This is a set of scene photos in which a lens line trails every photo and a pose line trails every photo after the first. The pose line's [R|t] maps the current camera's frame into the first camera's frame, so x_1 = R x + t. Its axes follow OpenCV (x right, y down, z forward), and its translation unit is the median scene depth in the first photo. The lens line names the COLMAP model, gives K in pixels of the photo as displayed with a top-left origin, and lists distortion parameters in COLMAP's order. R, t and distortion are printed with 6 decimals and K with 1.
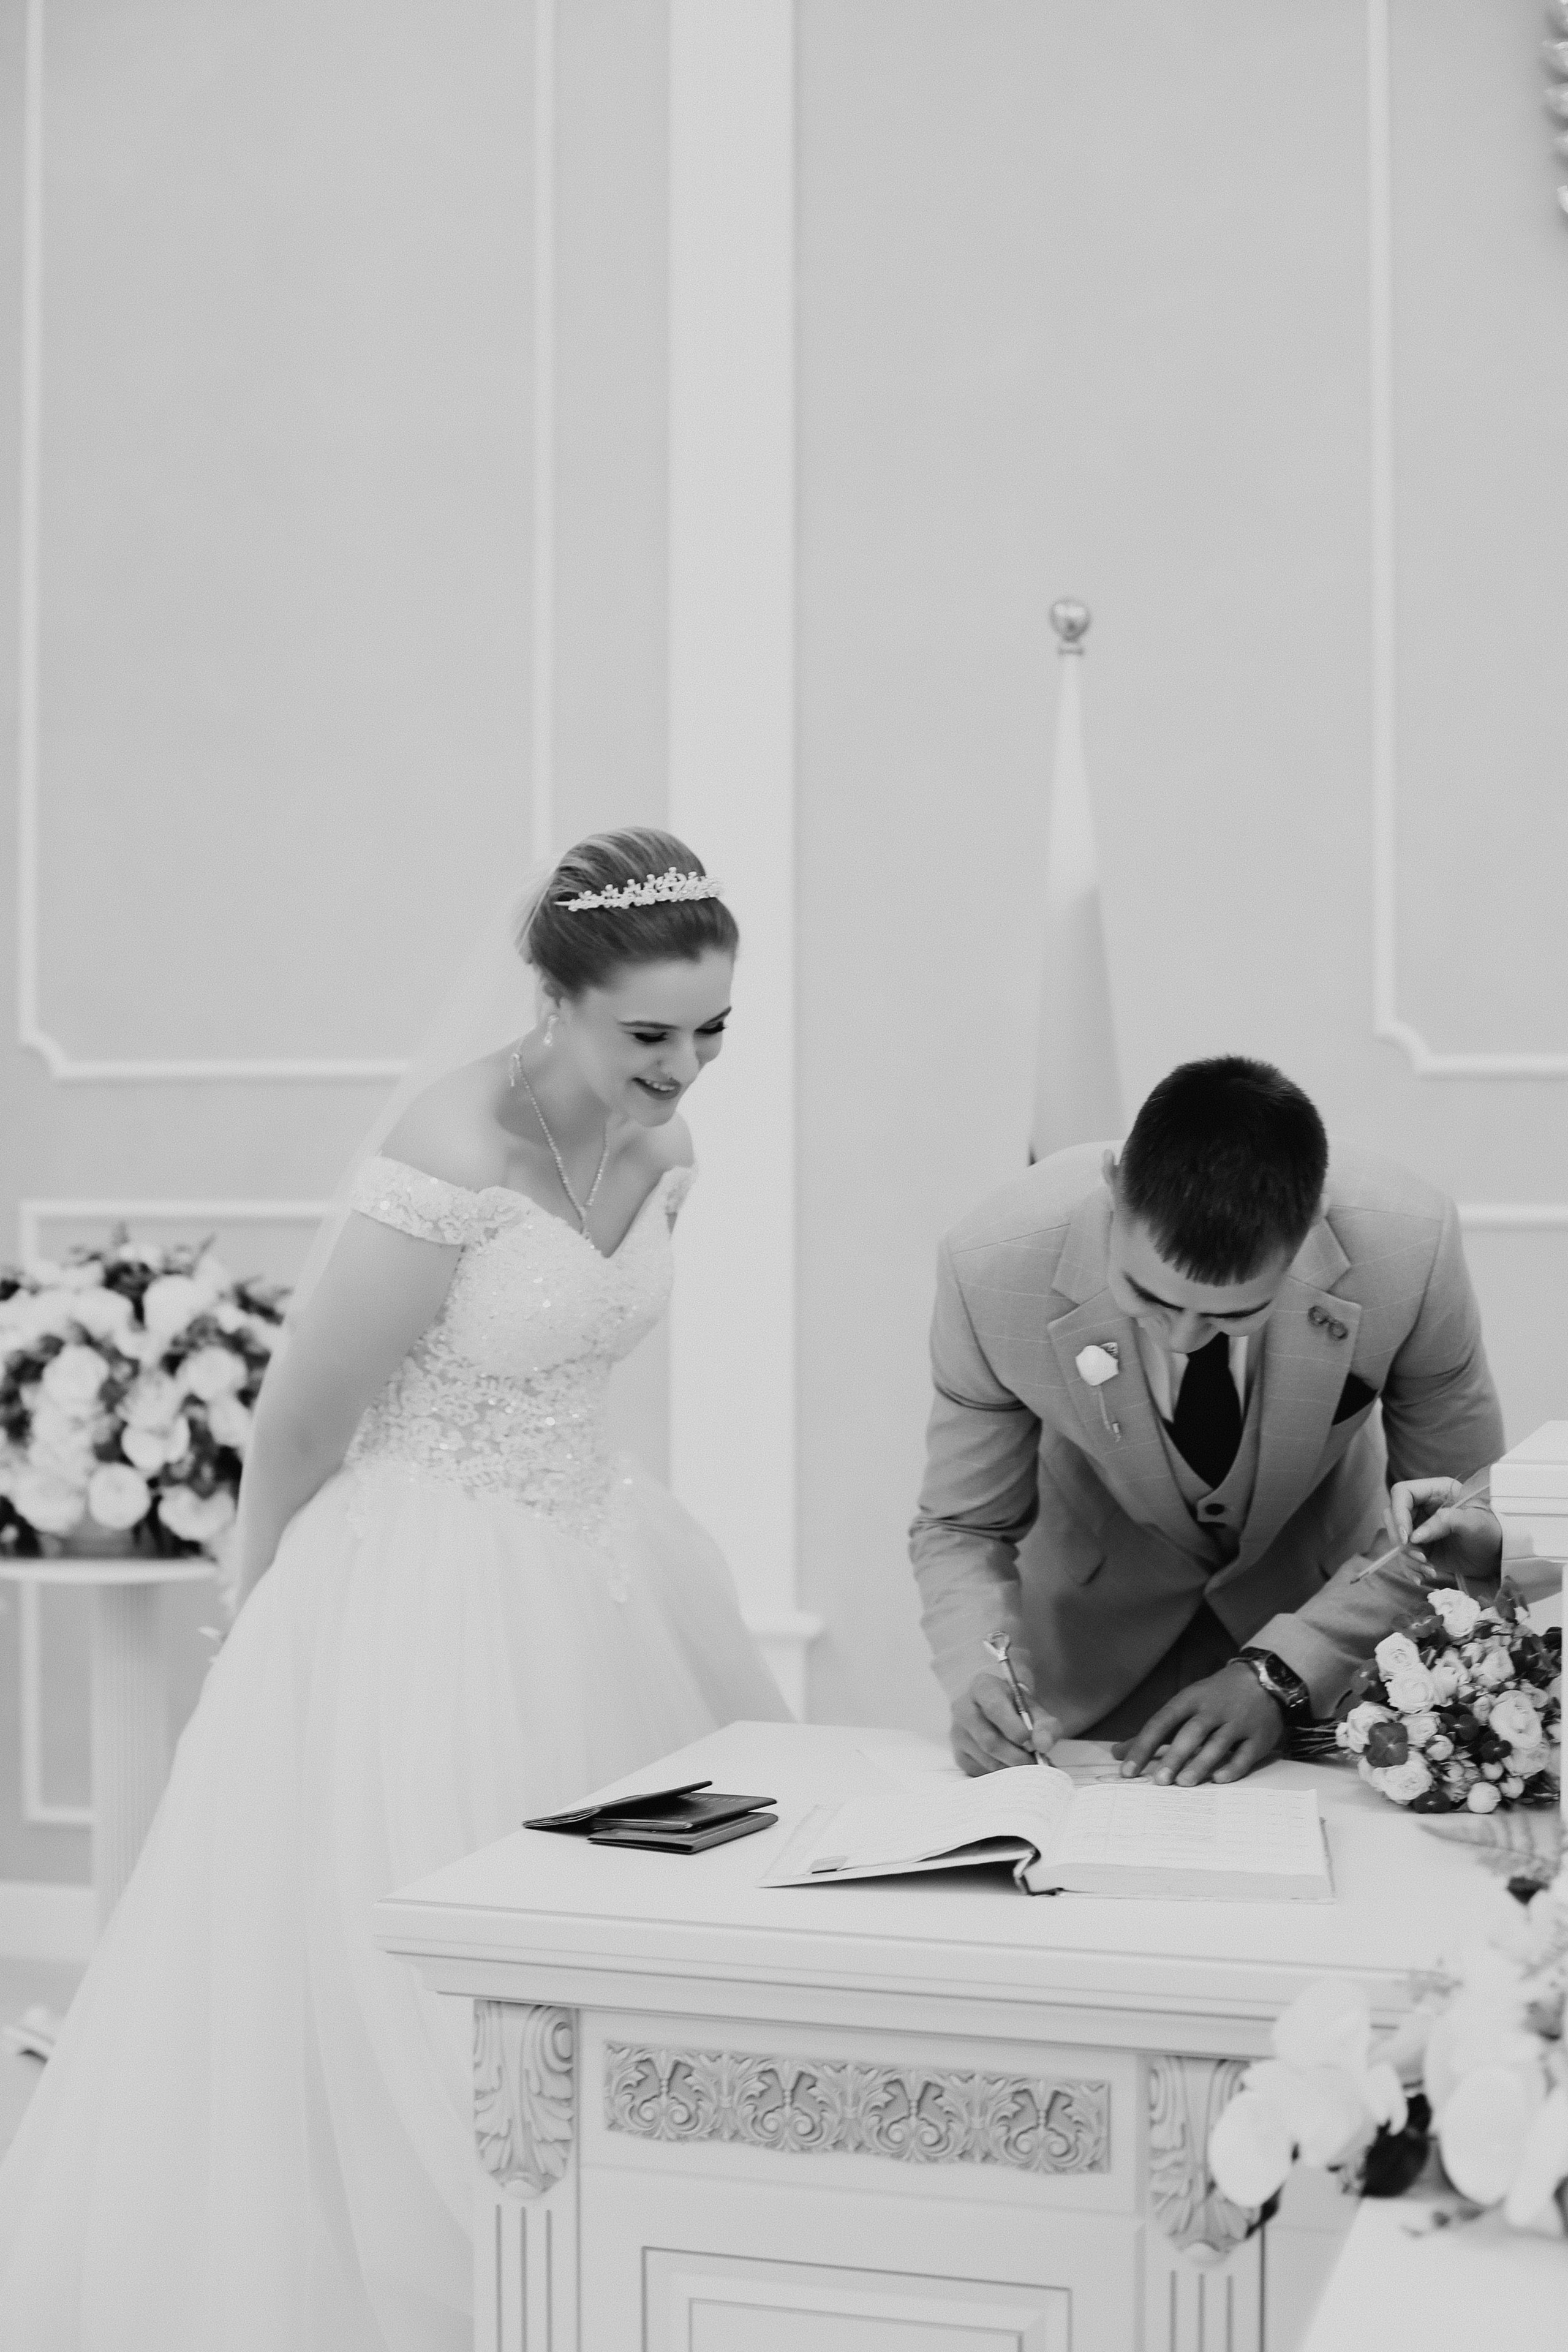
lens RADIAL K [[3421.6, 0, 784.0], [0, 3421.6, 1176.0], [0, 0, 1]] dist [-0.130003, 0.012830]
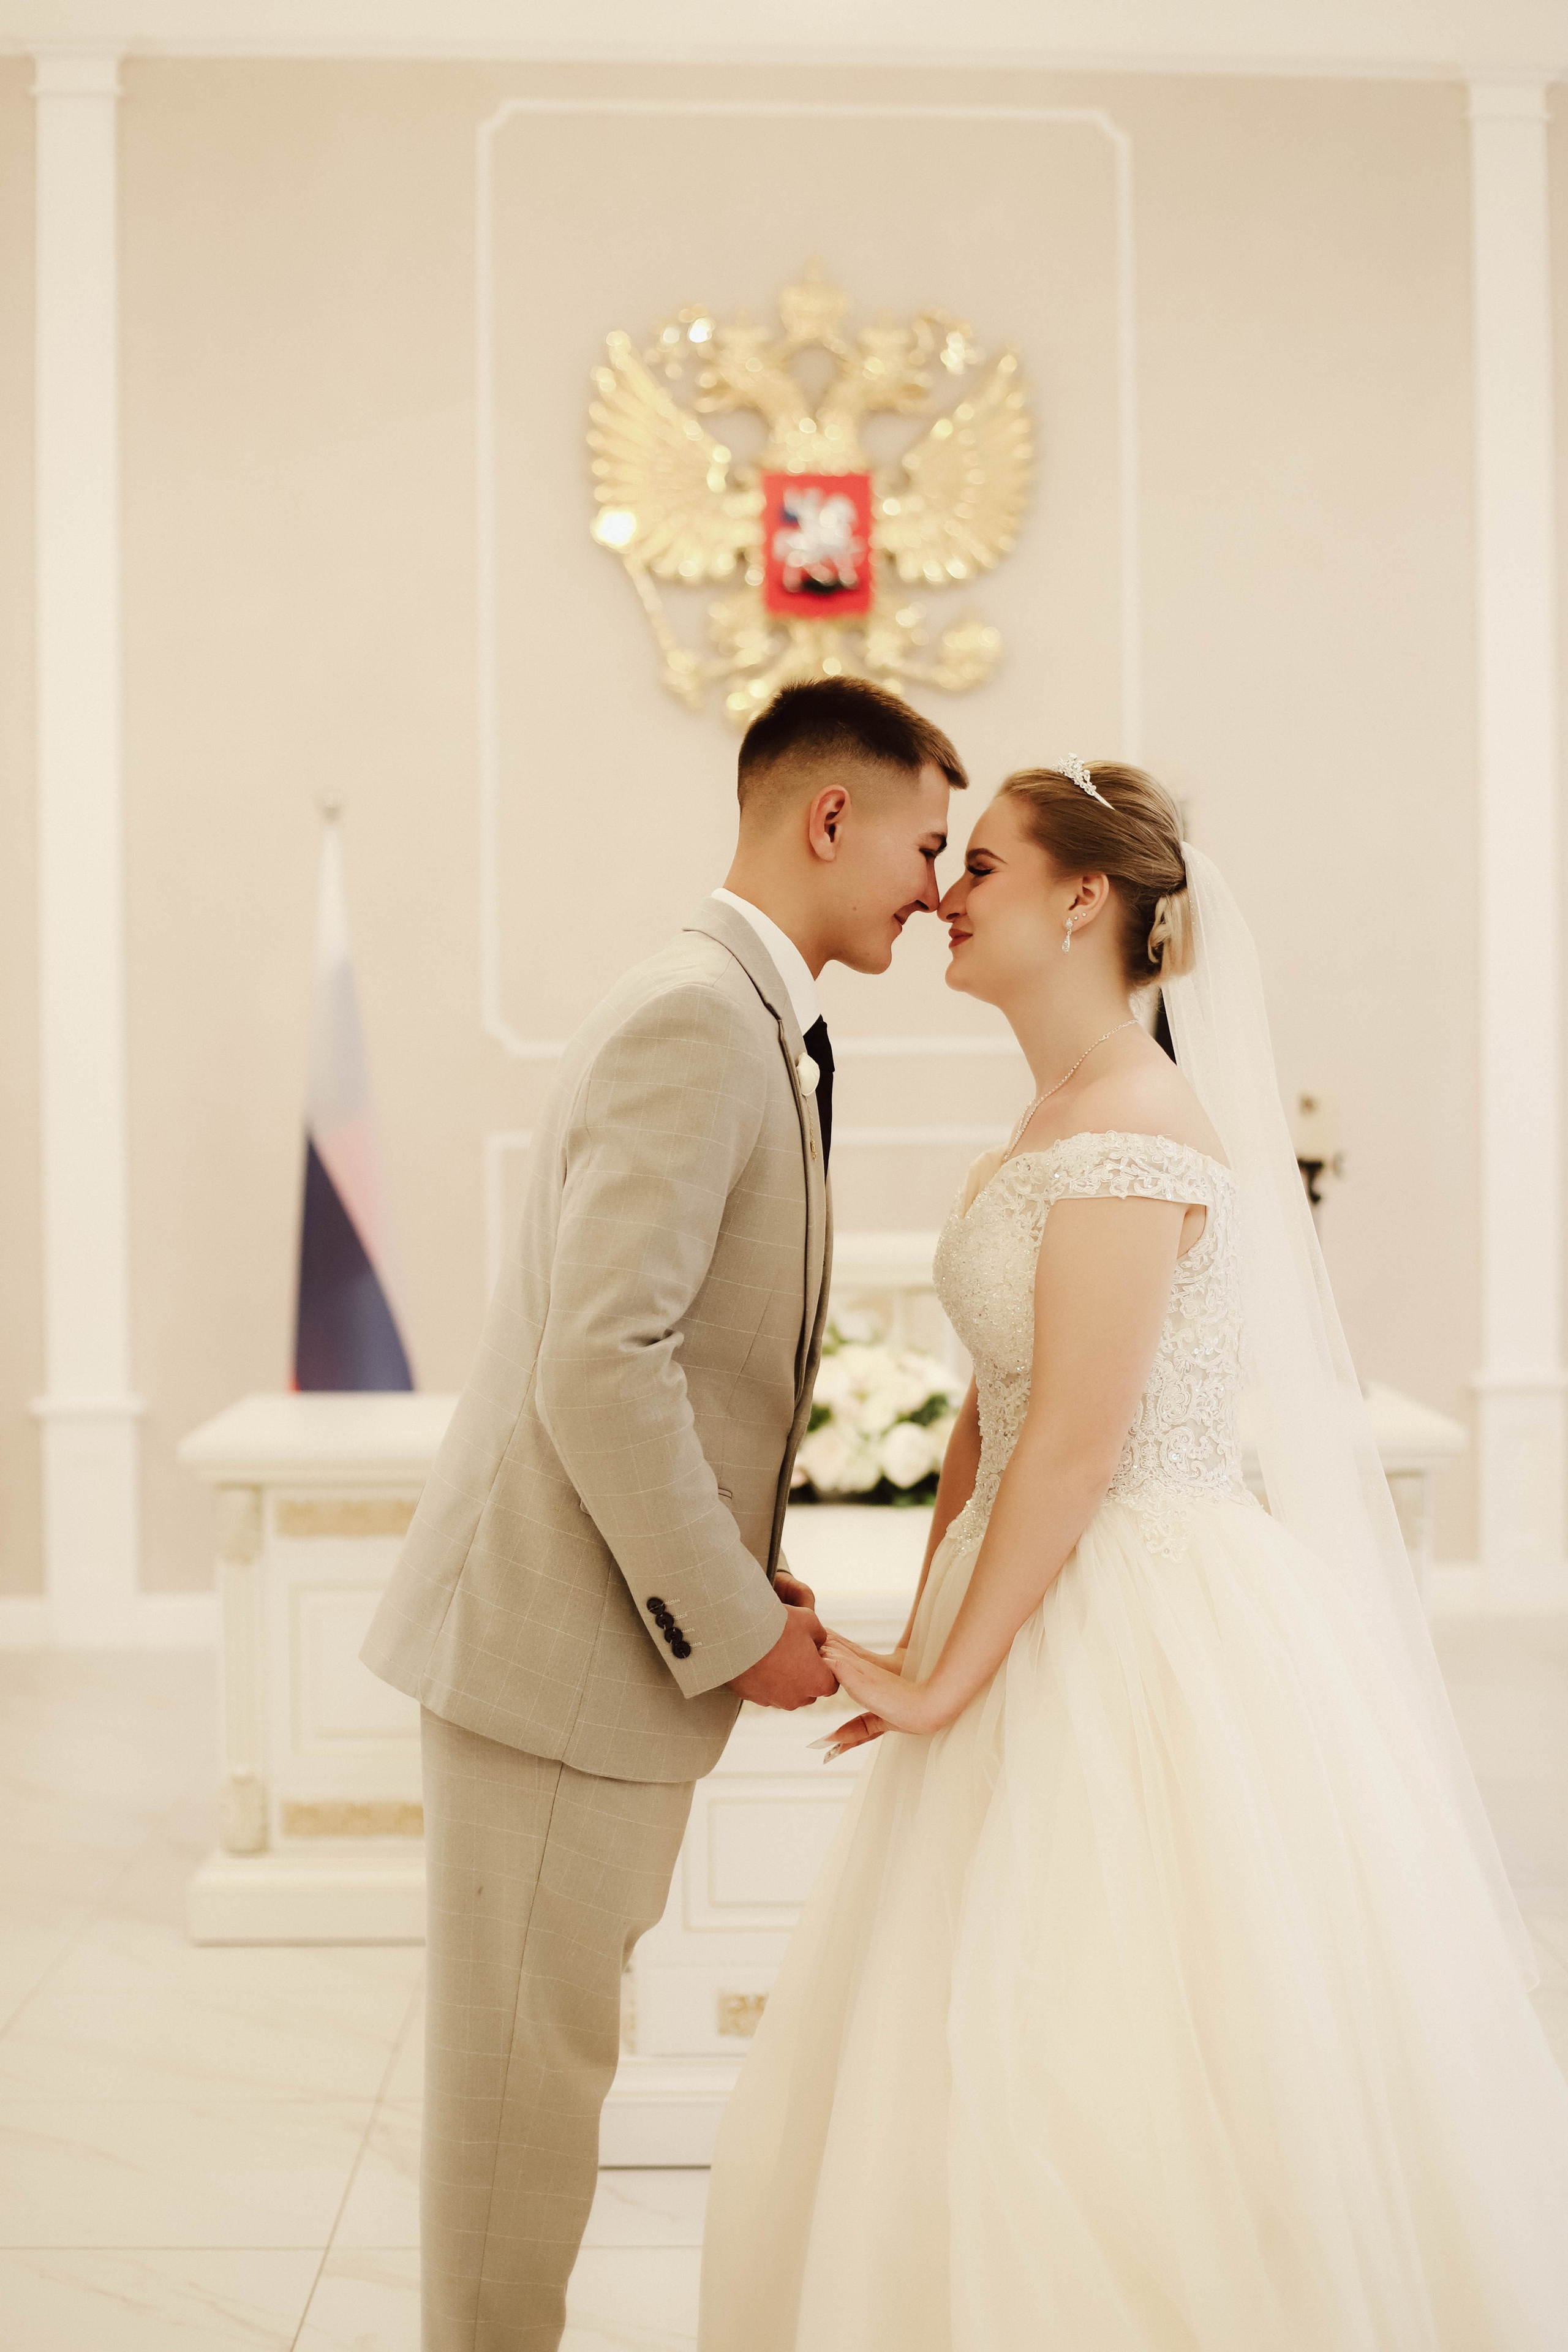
lens RADIAL K [[3572.8, 0, 785.4], [0, 3572.8, 1157.5], [0, 0, 1]] dist [-0.141585, -0.013653]
pose [[0.948585, -0.011186, 0.316324, -0.499057], [0.004794, 0.999768, 0.020979, -0.034993], [-0.316486, -0.018384, 0.948419, -1.476447]]
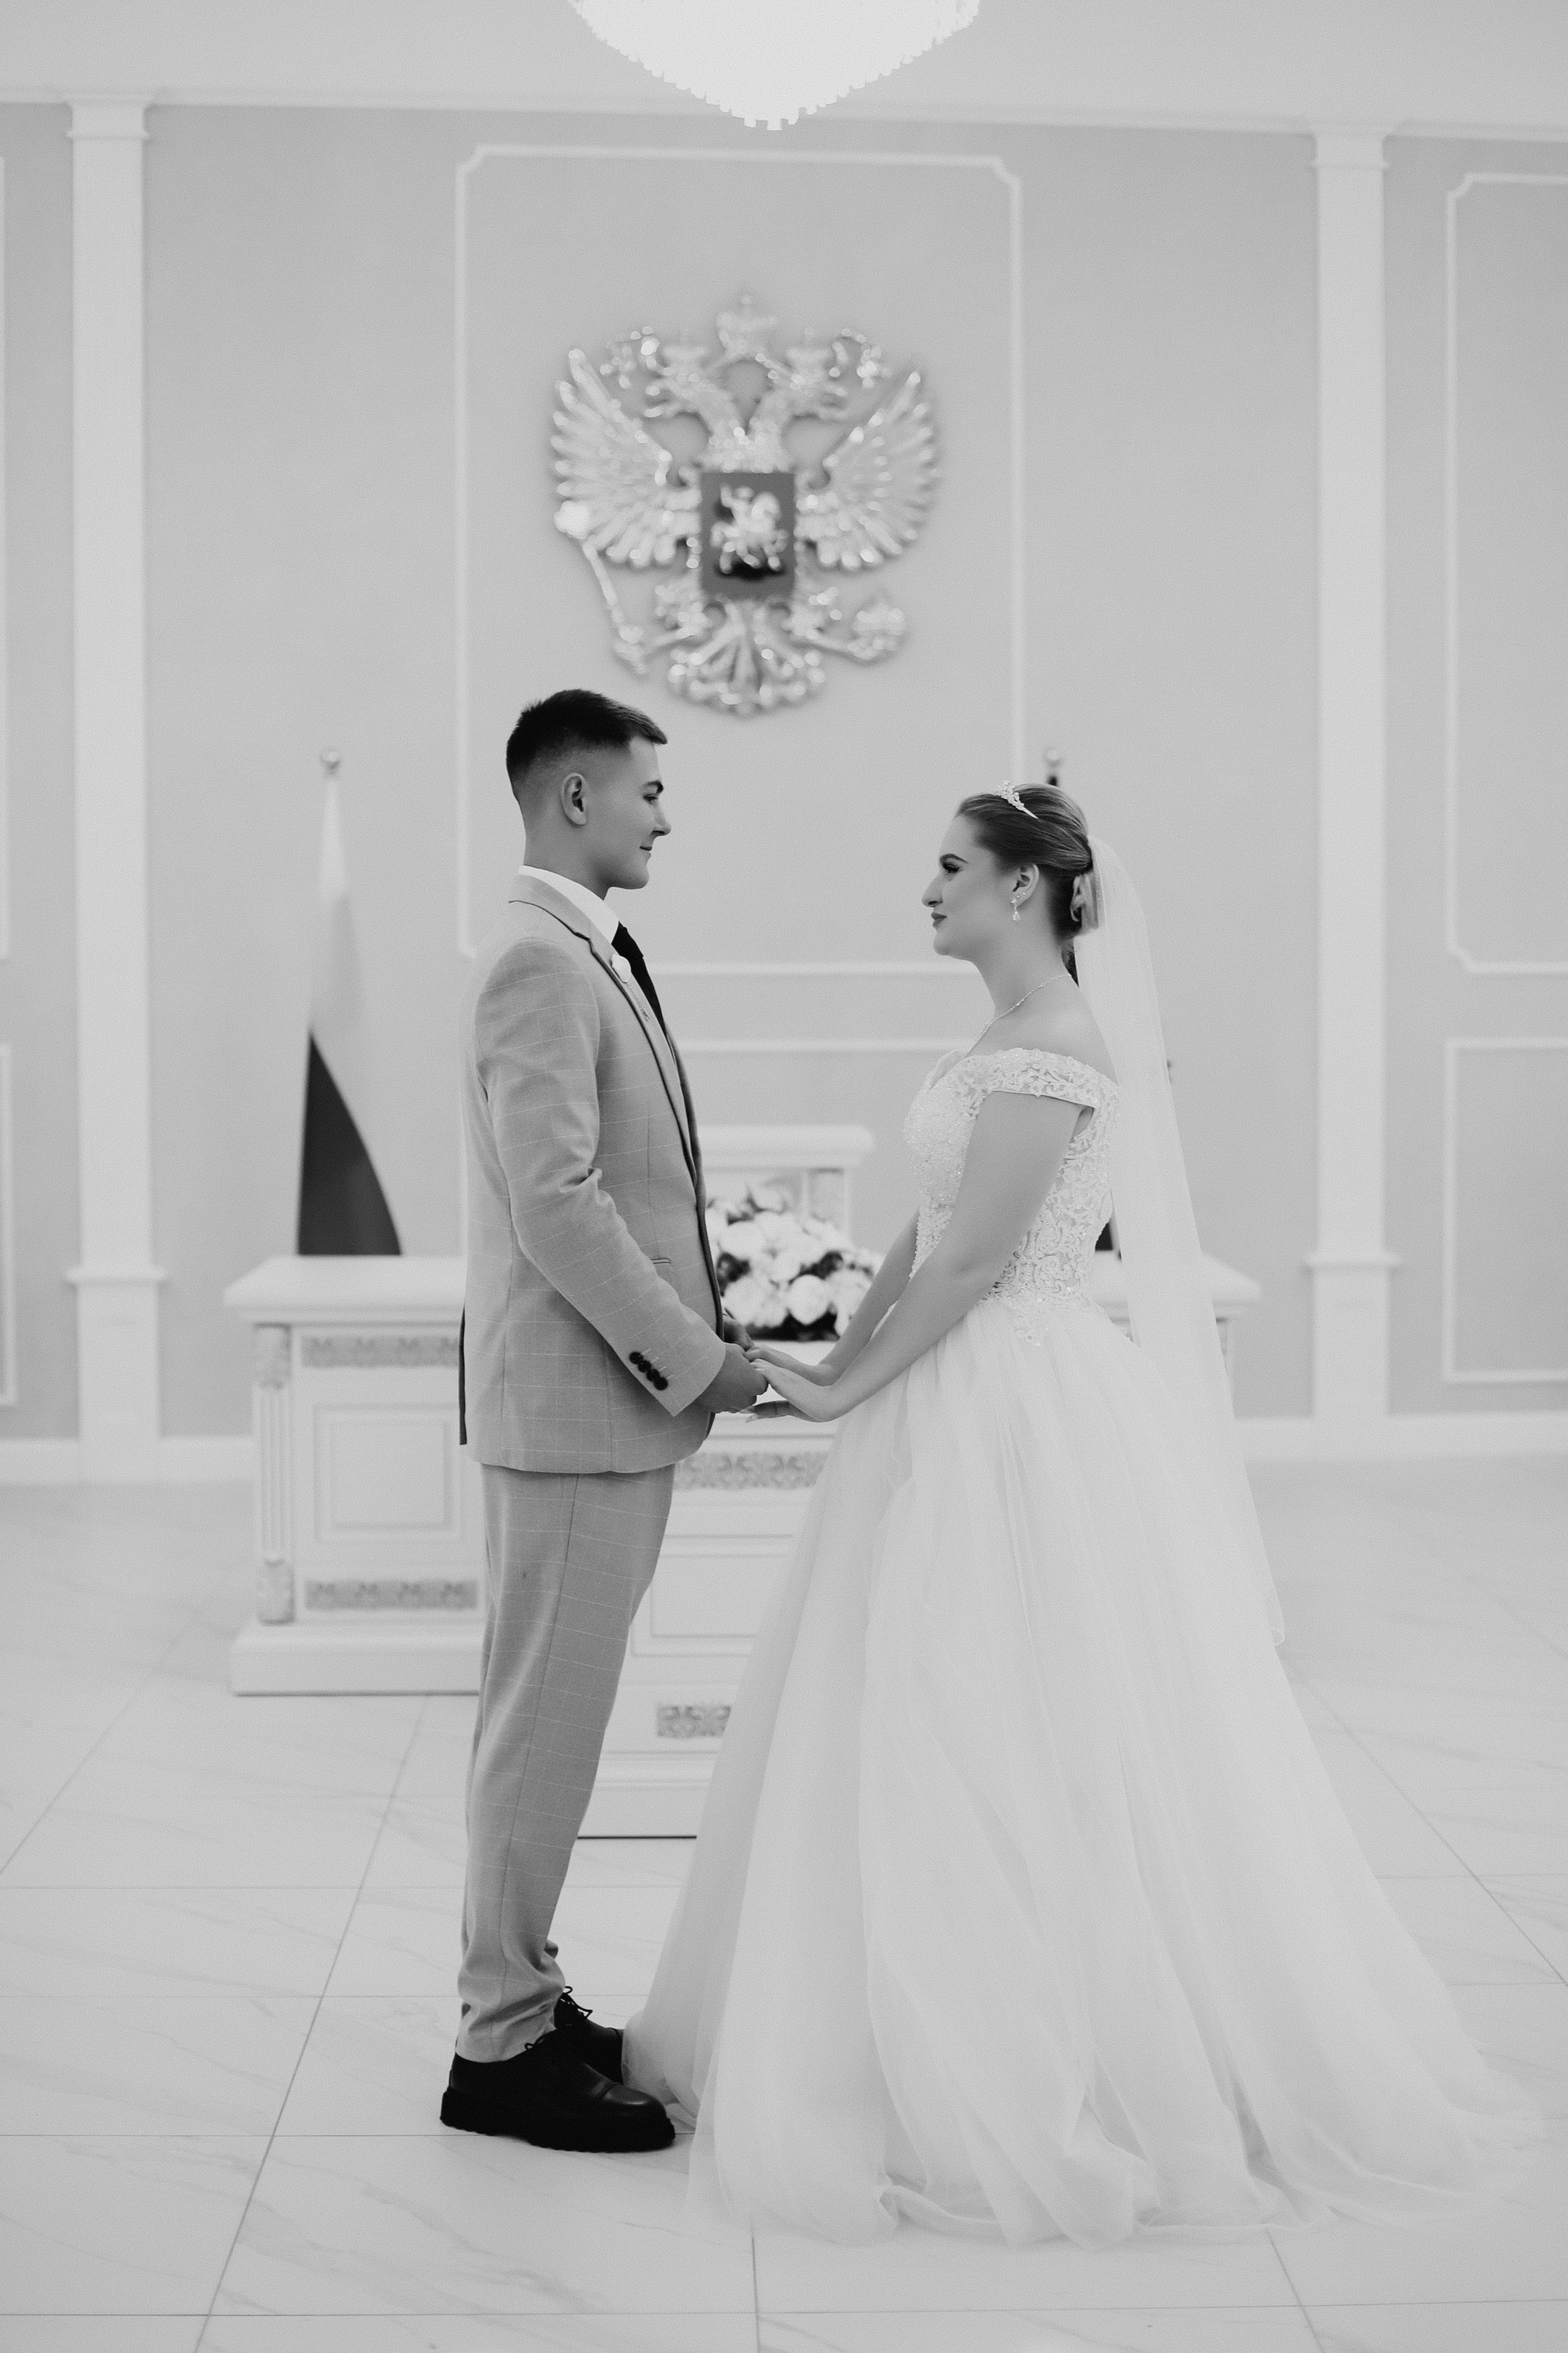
lens RADIAL K [[3422.7, 0, 784.0], [0, 3422.7, 1176.5], [0, 0, 1]] dist [-0.130003, 0.012830]
pose [[0.942936, -0.016855, 0.332548, -0.641232], [-0.001252, 0.998531, 0.054161, -0.045101], [-0.332972, -0.051487, 0.941530, -1.929506]]
